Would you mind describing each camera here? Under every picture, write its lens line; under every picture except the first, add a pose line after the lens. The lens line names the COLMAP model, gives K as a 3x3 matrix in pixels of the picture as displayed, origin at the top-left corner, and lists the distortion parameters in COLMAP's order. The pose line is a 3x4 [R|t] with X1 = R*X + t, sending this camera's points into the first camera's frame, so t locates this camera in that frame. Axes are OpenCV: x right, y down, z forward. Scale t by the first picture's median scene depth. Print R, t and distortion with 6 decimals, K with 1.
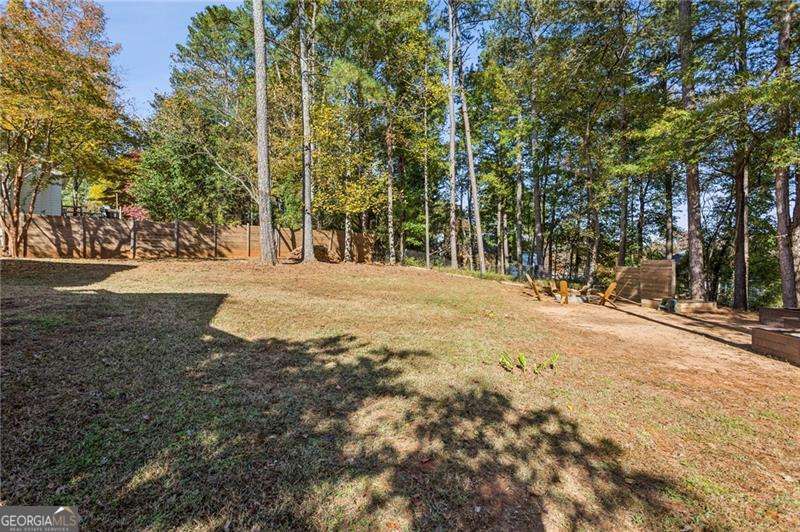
lens RADIAL K [[379.9, 0, 398.0], [0, 379.9, 260.8], [0, 0, 1]] dist [0.002534, 0.001056]
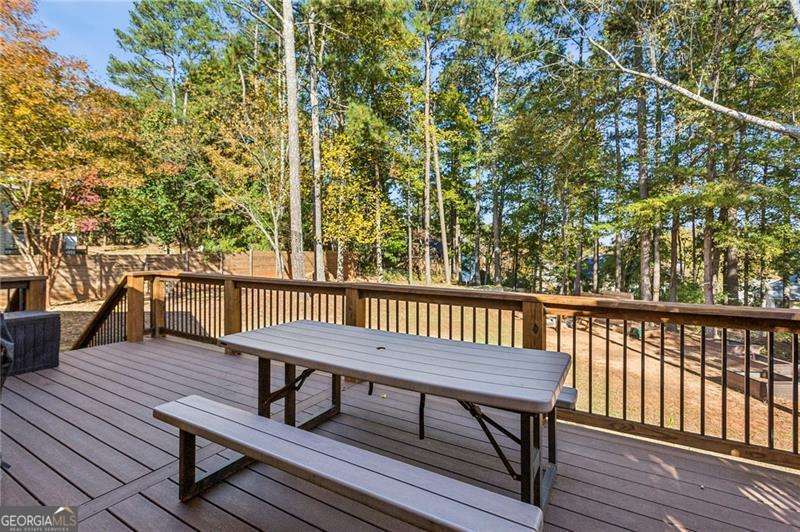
lens RADIAL K [[379.9, 0, 398.0], [0, 379.9, 260.8], [0, 0, 1]] dist [0.002534, 0.001056]
pose [[0.978180, -0.001661, 0.207752, -0.192468], [-0.004807, 0.999519, 0.030622, -0.086862], [-0.207703, -0.030953, 0.977702, -0.064132]]
